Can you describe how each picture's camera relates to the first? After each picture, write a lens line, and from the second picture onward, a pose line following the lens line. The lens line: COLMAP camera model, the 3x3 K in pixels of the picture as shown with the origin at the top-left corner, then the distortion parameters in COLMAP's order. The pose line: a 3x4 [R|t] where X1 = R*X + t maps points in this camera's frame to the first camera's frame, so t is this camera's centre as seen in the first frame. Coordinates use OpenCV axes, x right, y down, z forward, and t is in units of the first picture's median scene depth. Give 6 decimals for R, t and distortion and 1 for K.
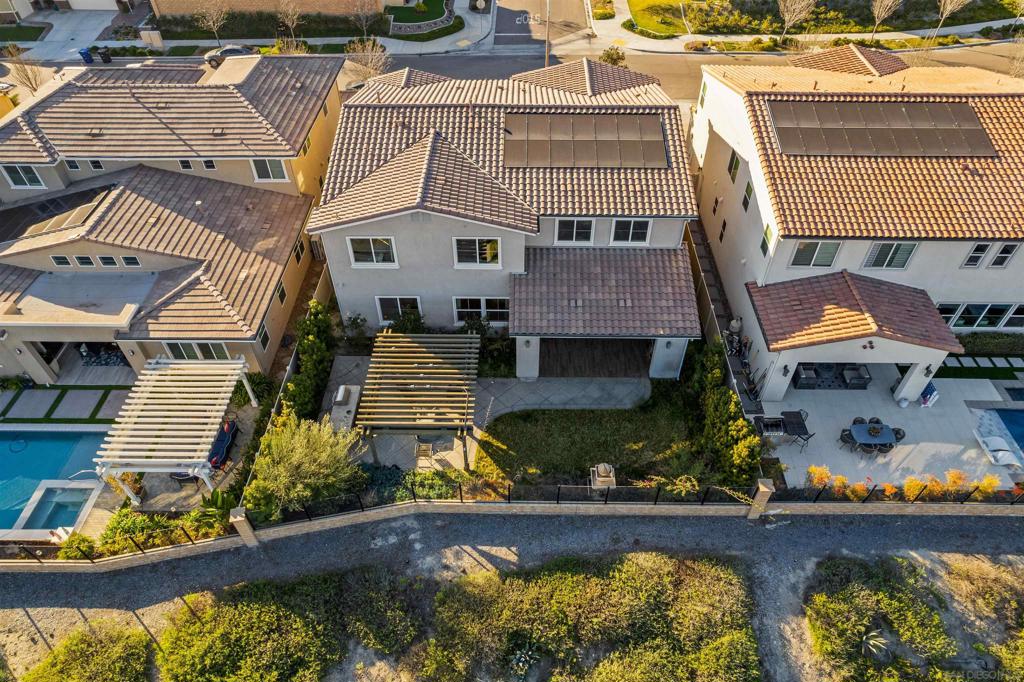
lens RADIAL K [[666.6, 0, 507.0], [0, 666.6, 344.7], [0, 0, 1]] dist [-0.068603, 0.067035]
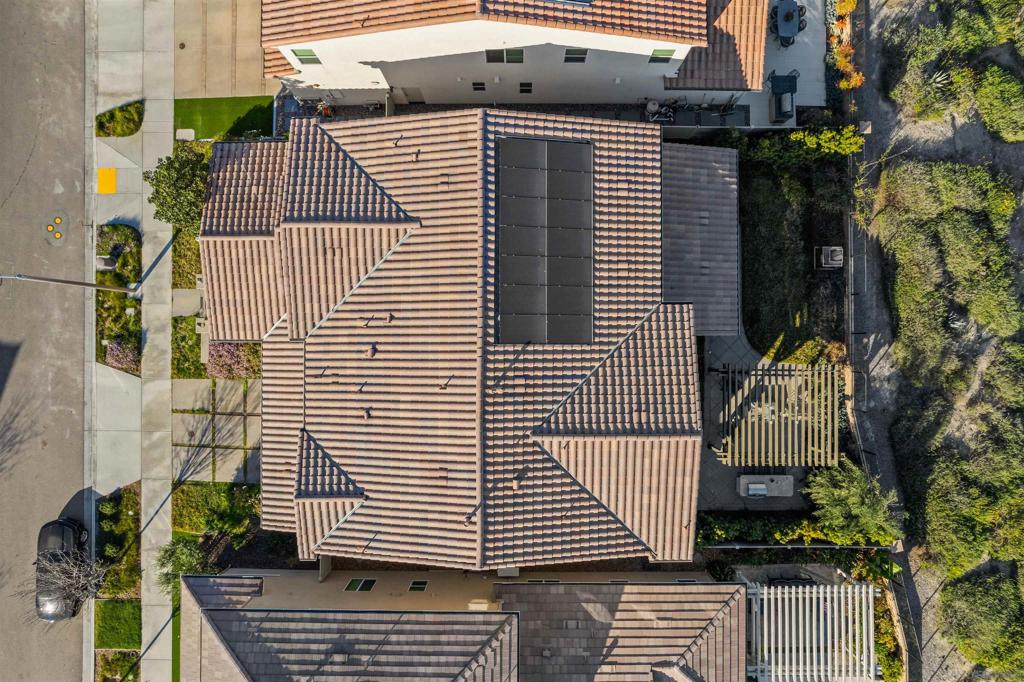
lens RADIAL K [[666.6, 0, 509.1], [0, 666.6, 332.7], [0, 0, 1]] dist [-0.068603, 0.067035]
pose [[-0.020502, -0.999621, 0.018374, -0.004274], [0.704563, -0.001406, 0.709640, -0.929689], [-0.709345, 0.027494, 0.704325, 0.499219]]
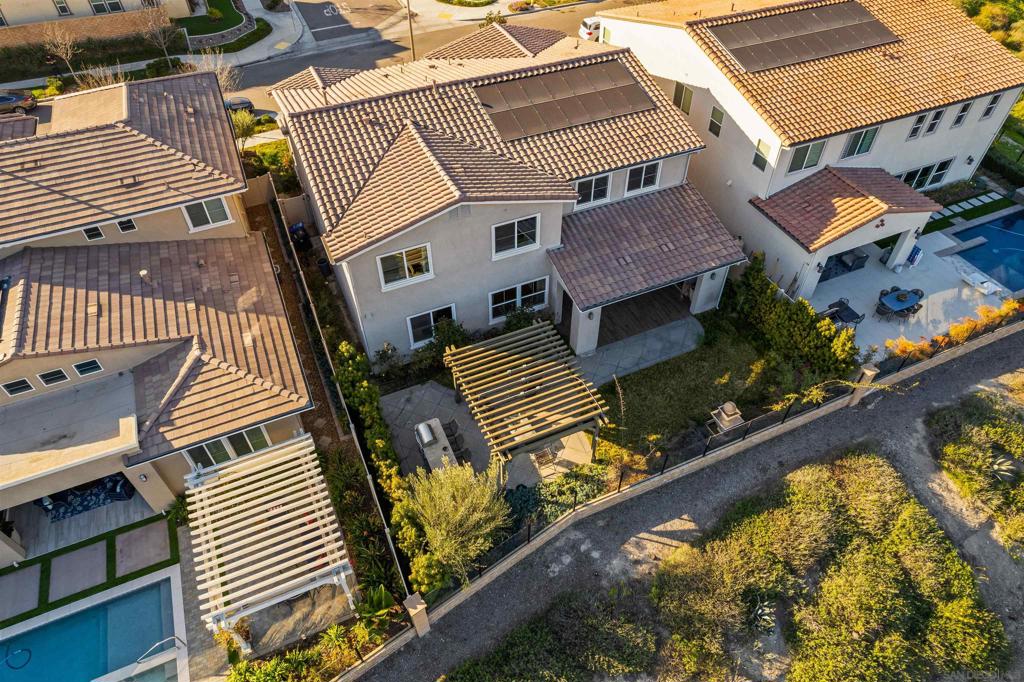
lens RADIAL K [[666.6, 0, 515.4], [0, 666.6, 345.6], [0, 0, 1]] dist [-0.068603, 0.067035]
pose [[0.904300, -0.304686, 0.299010, -0.355011], [0.301016, 0.951763, 0.059463, -0.048972], [-0.302705, 0.036235, 0.952395, 0.129552]]
